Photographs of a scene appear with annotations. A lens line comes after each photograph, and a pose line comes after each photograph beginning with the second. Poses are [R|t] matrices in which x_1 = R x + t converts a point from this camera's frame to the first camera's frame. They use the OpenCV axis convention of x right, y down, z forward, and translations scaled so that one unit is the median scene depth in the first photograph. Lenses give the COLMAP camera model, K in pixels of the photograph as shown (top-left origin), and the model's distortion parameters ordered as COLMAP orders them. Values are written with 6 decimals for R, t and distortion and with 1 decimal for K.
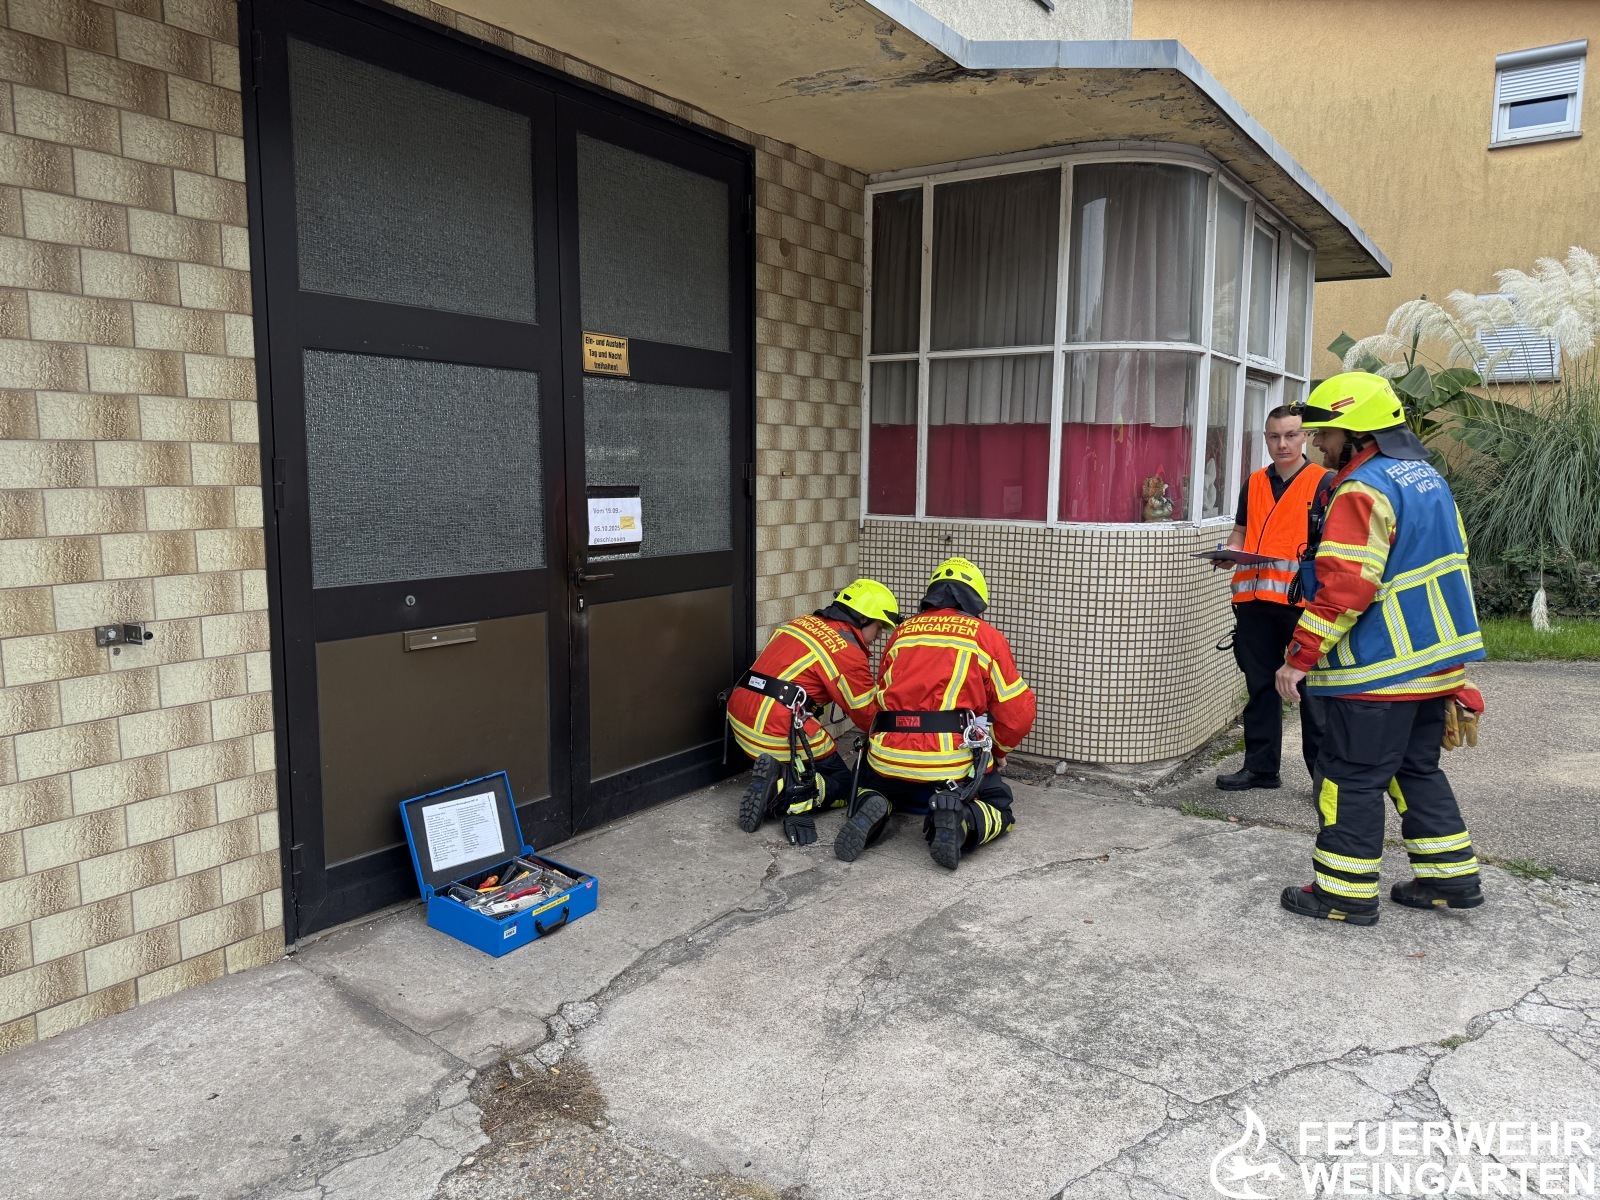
lens RADIAL K [[1107.3, 0, 804.2], [0, 1107.3, 635.4], [0, 0, 1]] dist [0.071755, -0.069286]
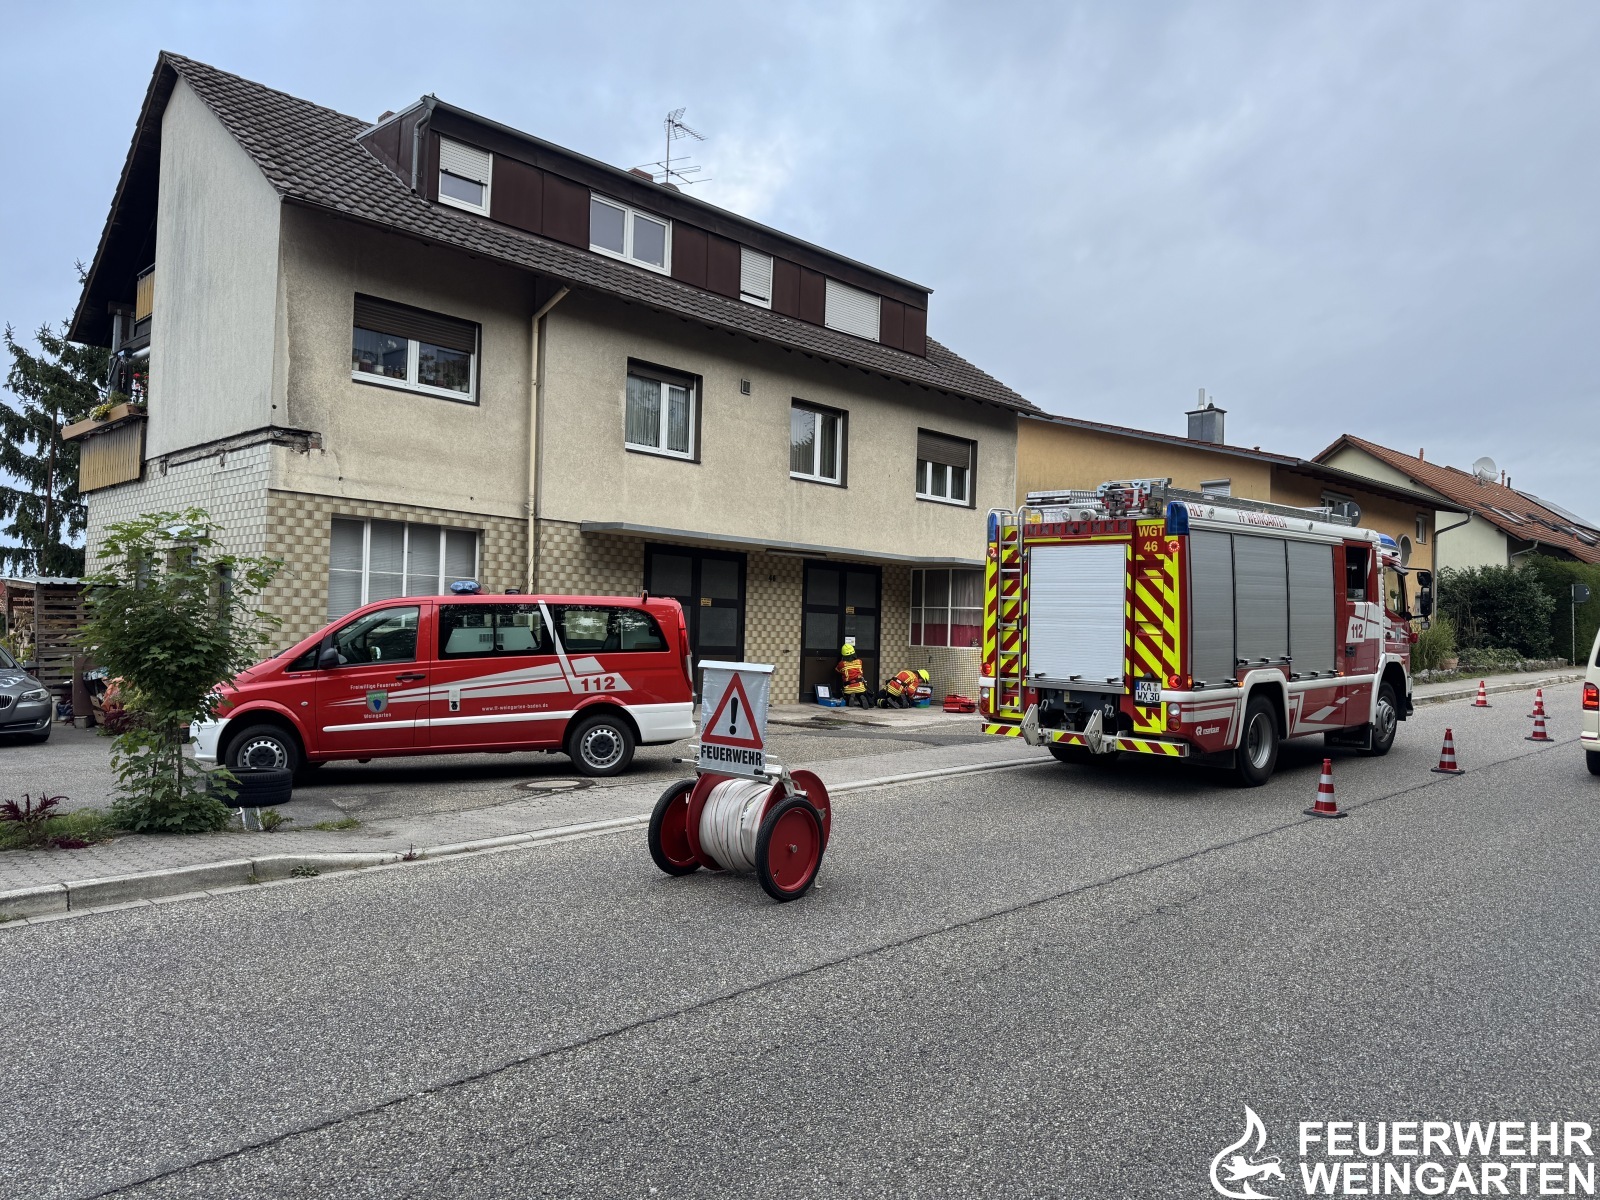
lens RADIAL K [[1139.6, 0, 800.0], [0, 1139.6, 600.0], [0, 0, 1]] dist [0.001768, -0.007294]
pose [[0.981300, 0.012438, -0.192084, 0.501609], [-0.049424, 0.980735, -0.188989, 0.587283], [0.186033, 0.194948, 0.963009, -3.407527]]
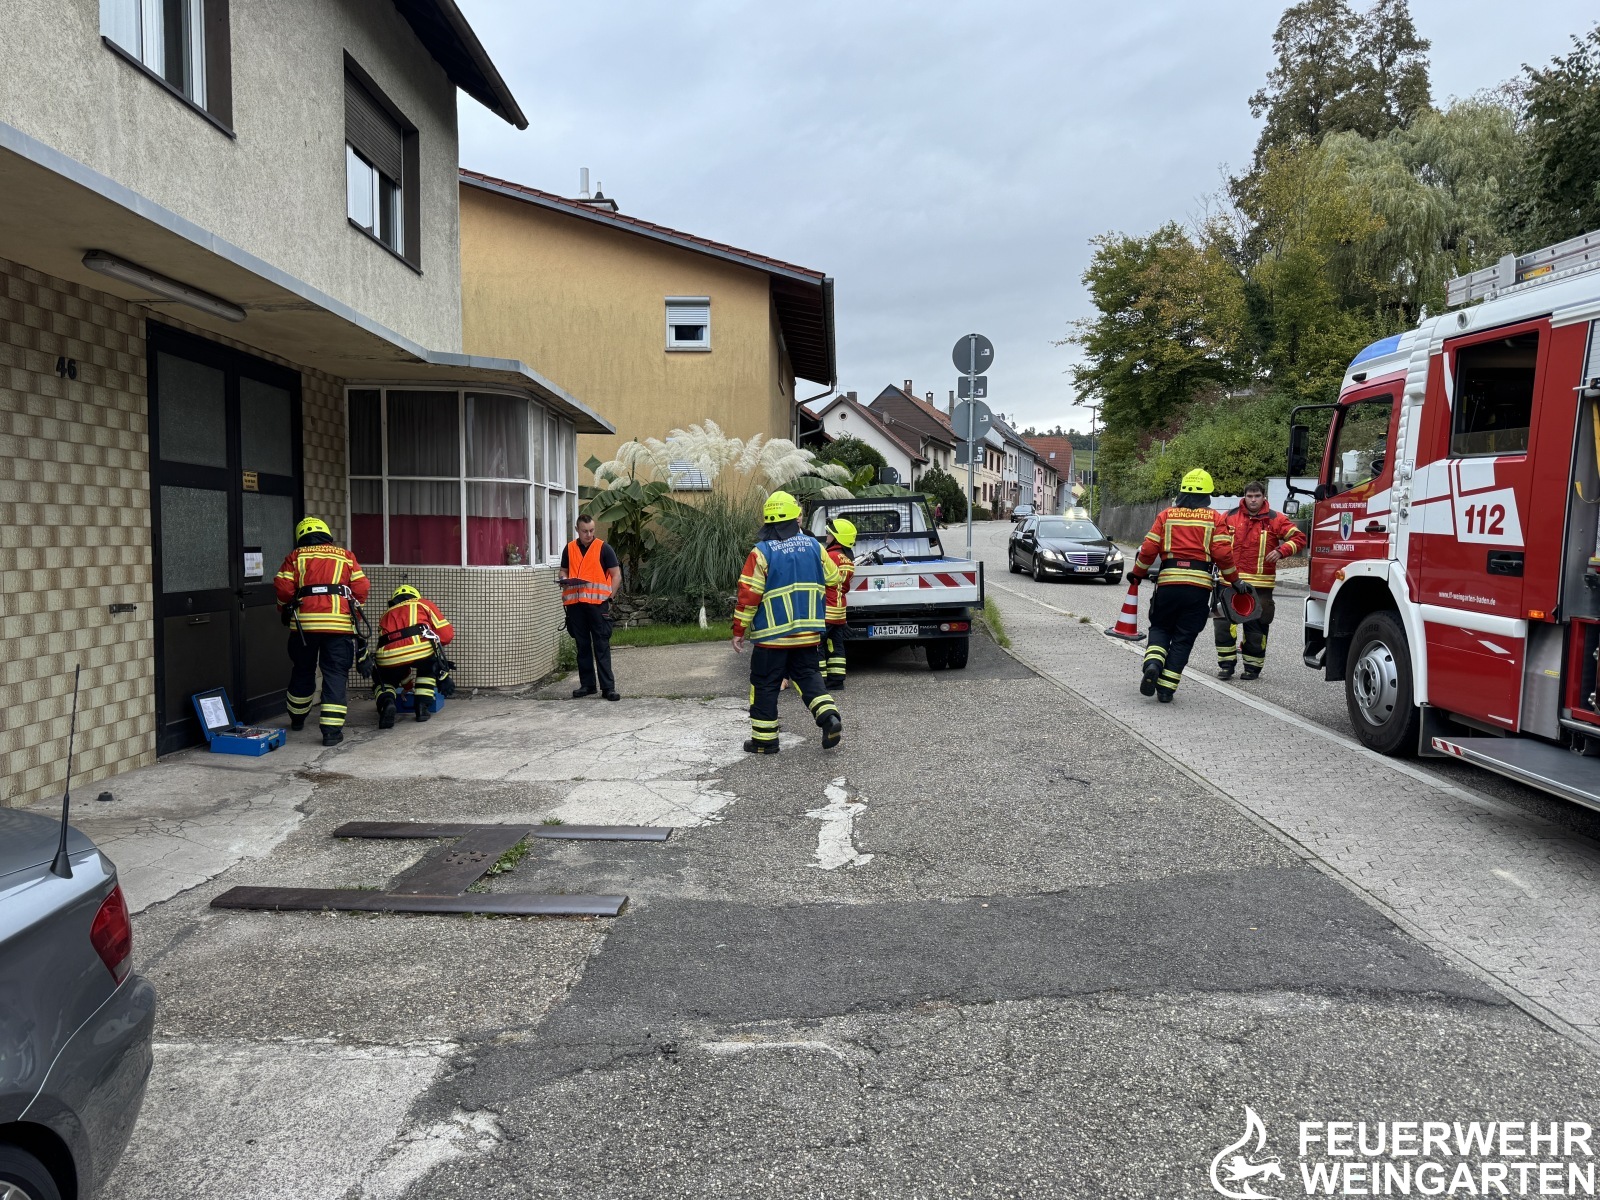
lens RADIAL K [[1139.6, 0, 800.0], [0, 1139.6, 600.0], [0, 0, 1]] dist [0.001768, -0.007294]
pose [[0.818451, -0.028526, 0.573867, -0.434501], [0.083895, 0.993996, -0.070241, 0.144748], [-0.568418, 0.105633, 0.815931, -0.941926]]
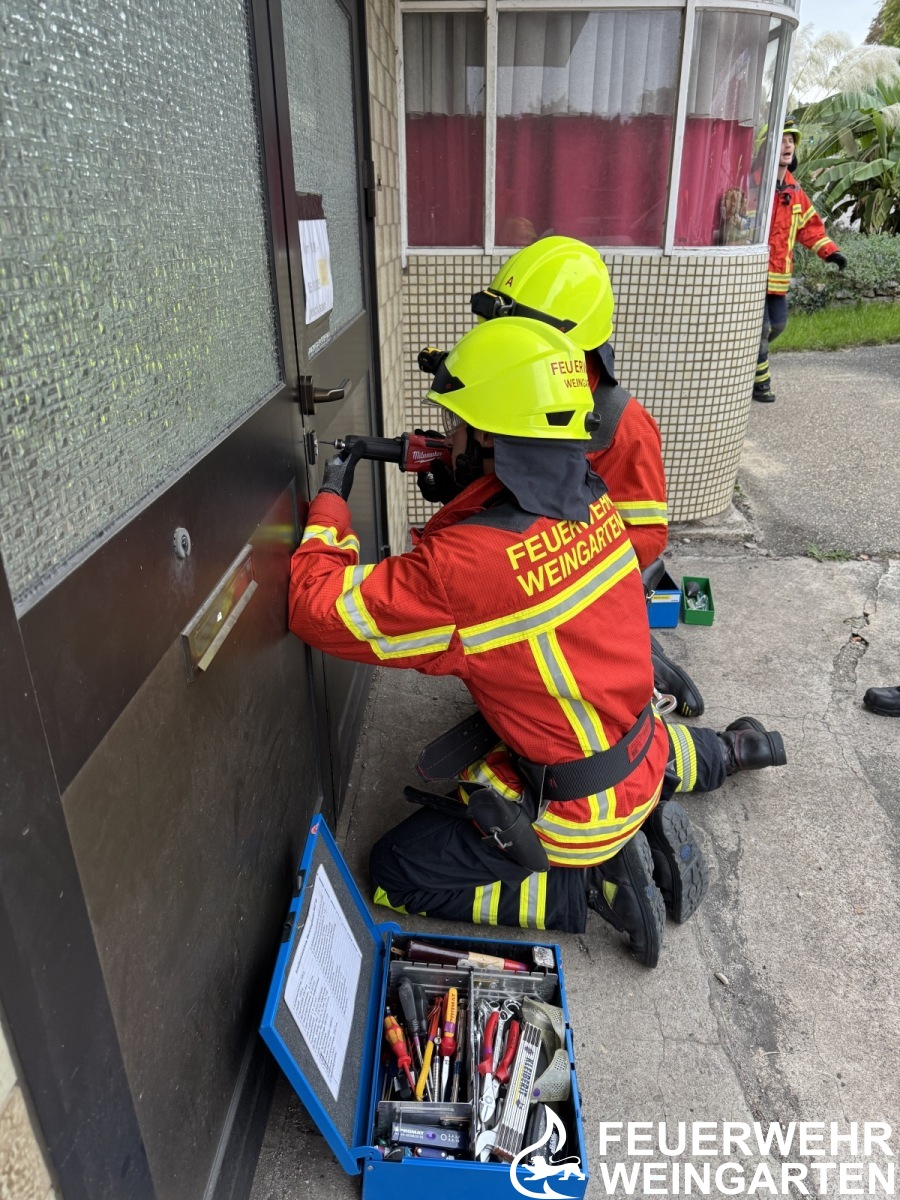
lens RADIAL K [[854.7, 0, 450.0], [0, 854.7, 600.0], [0, 0, 1]] dist [0.001768, -0.007294]
pose [[0.836451, -0.242073, 0.491681, -0.283873], [0.097345, 0.948519, 0.301388, -0.060310], [-0.539327, -0.204234, 0.816955, 0.510302]]
